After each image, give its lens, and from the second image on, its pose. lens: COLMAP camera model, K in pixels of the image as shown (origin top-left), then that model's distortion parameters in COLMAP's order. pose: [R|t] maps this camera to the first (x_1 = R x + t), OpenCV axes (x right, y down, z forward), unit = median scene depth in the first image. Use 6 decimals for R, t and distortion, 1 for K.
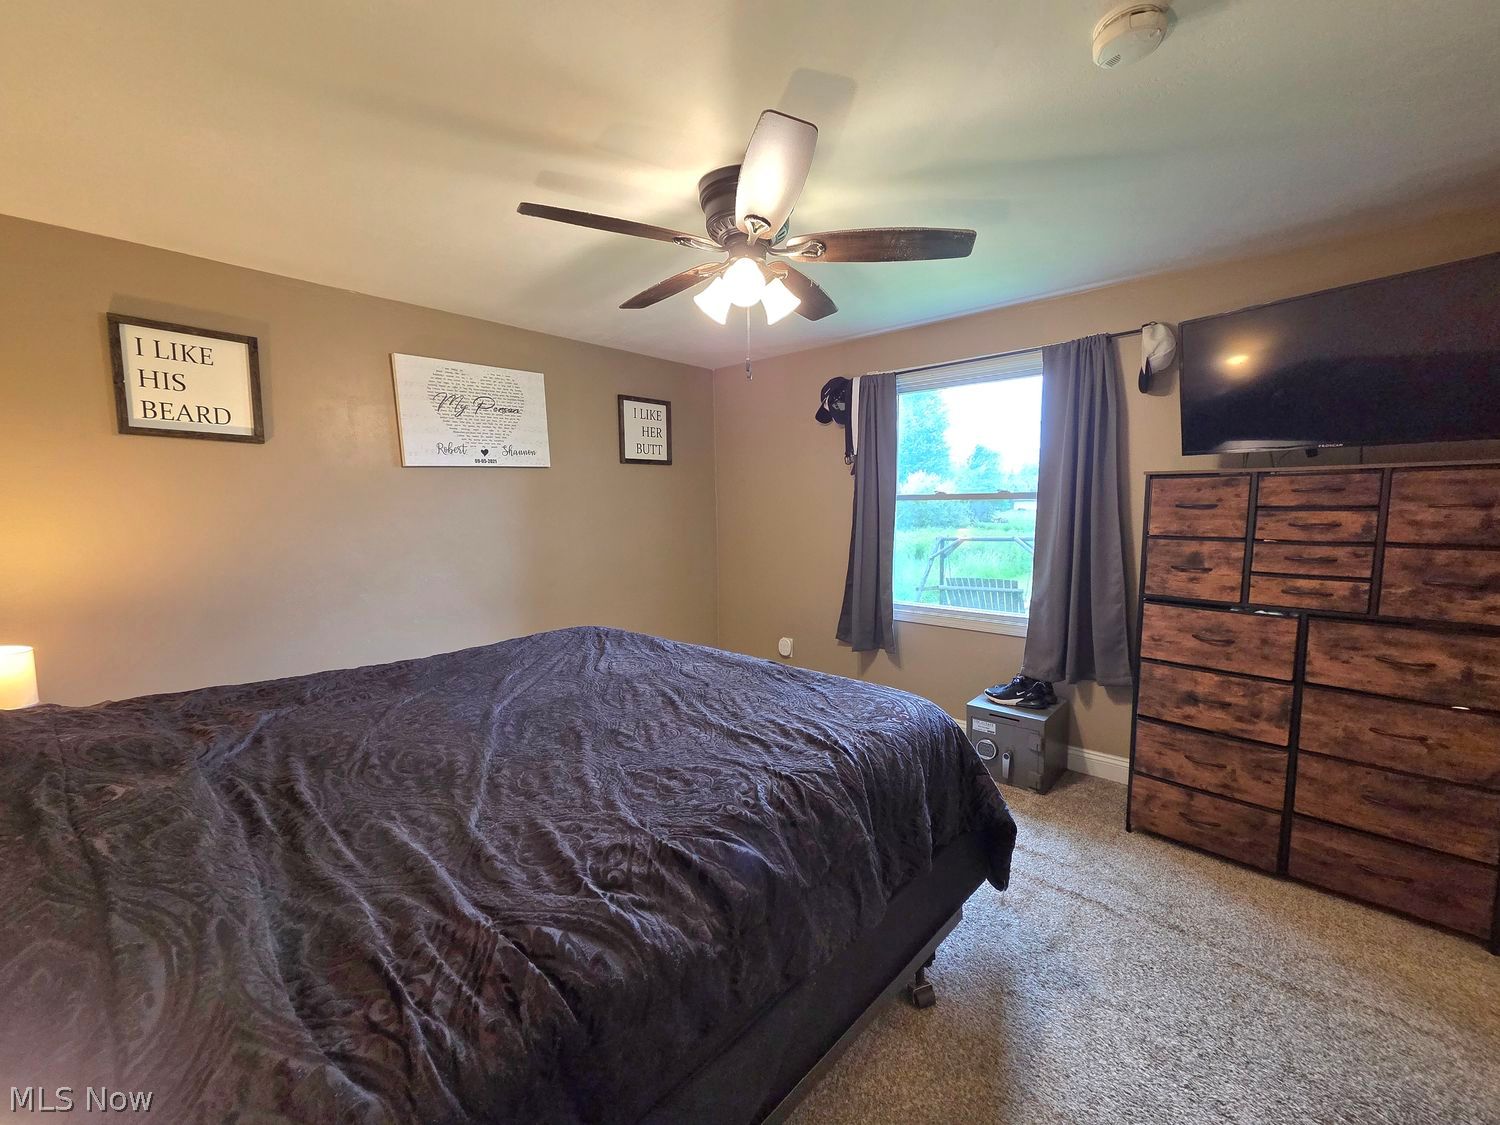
lens RADIAL K [[615.4, 0, 750.4], [0, 615.4, 559.8], [0, 0, 1]] dist [0.004465, -0.000878]
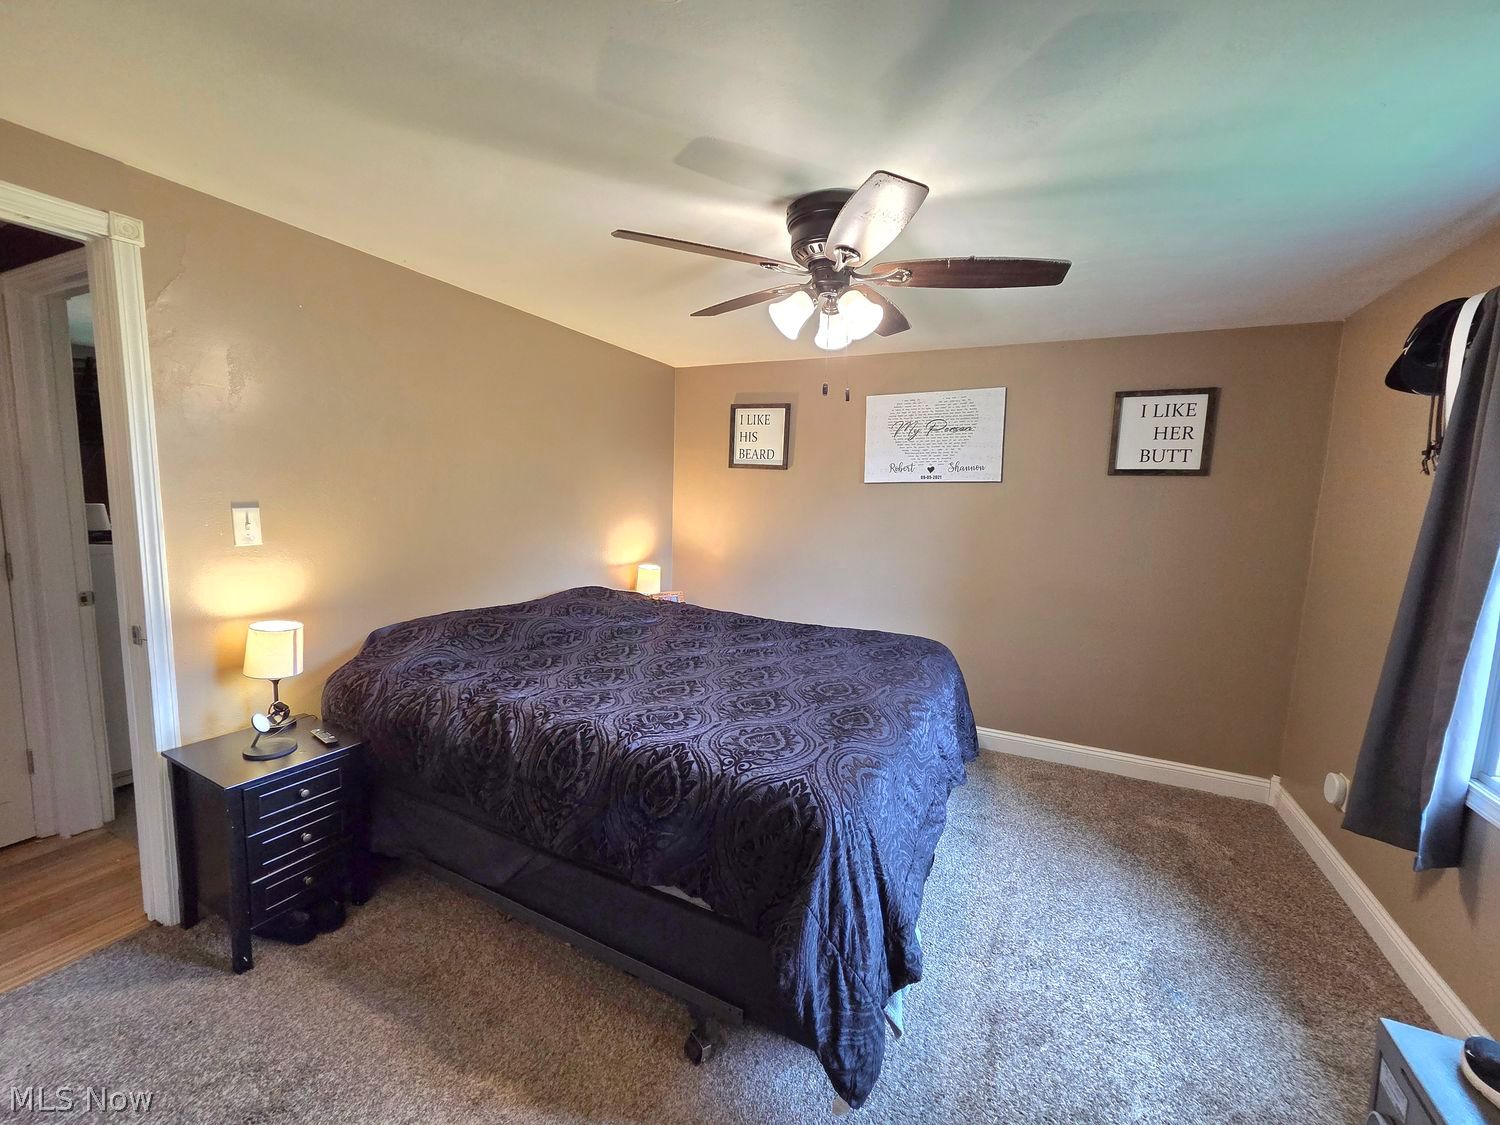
lens RADIAL K [[615.4, 0, 747.2], [0, 615.4, 571.3], [0, 0, 1]] dist [0.004465, -0.000878]
pose [[0.289966, 0.118665, -0.949652, 0.545100], [-0.131900, 0.987769, 0.083153, -0.040409], [0.947904, 0.101147, 0.302071, 0.359782]]
